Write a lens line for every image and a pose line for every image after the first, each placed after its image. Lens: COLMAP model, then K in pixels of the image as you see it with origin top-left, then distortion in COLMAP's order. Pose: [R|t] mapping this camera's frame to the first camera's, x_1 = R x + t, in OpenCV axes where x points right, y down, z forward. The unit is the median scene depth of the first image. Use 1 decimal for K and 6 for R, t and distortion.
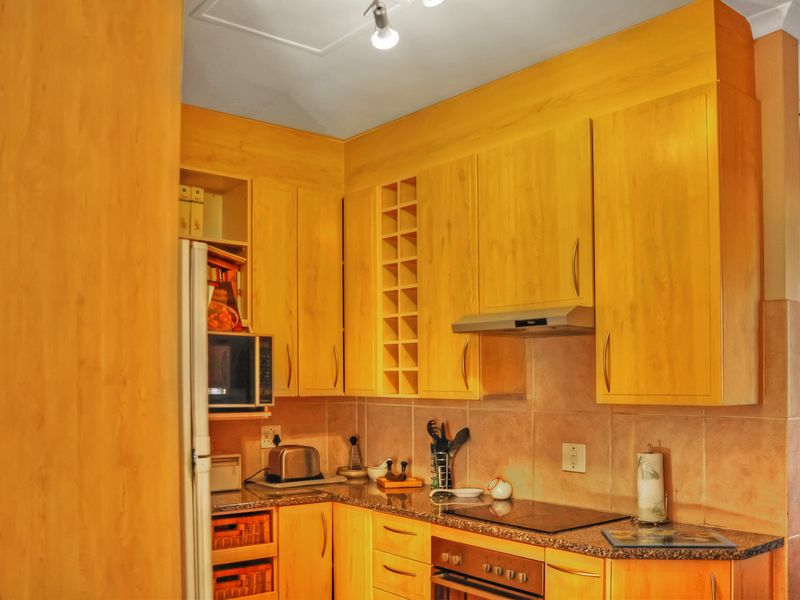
lens RADIAL K [[769.5, 0, 400.6], [0, 769.5, 372.5], [0, 0, 1]] dist [-0.049272, 0.018662]
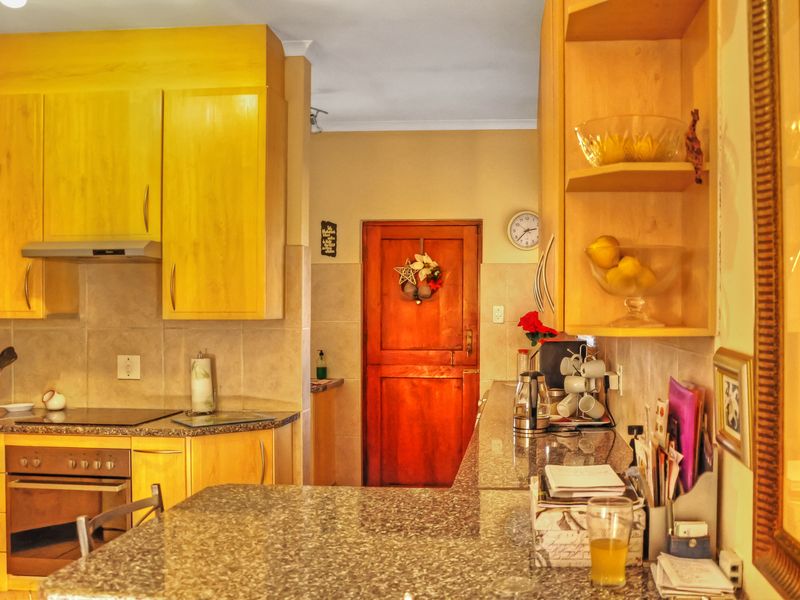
lens RADIAL K [[999.5, 0, 400.0], [0, 999.5, 300.0], [0, 0, 1]] dist [-0.005905, -0.010021]
pose [[0.742357, 0.004795, 0.669987, -0.538408], [-0.007829, 0.999968, 0.001518, 0.002689], [-0.669958, -0.006372, 0.742371, -0.452813]]
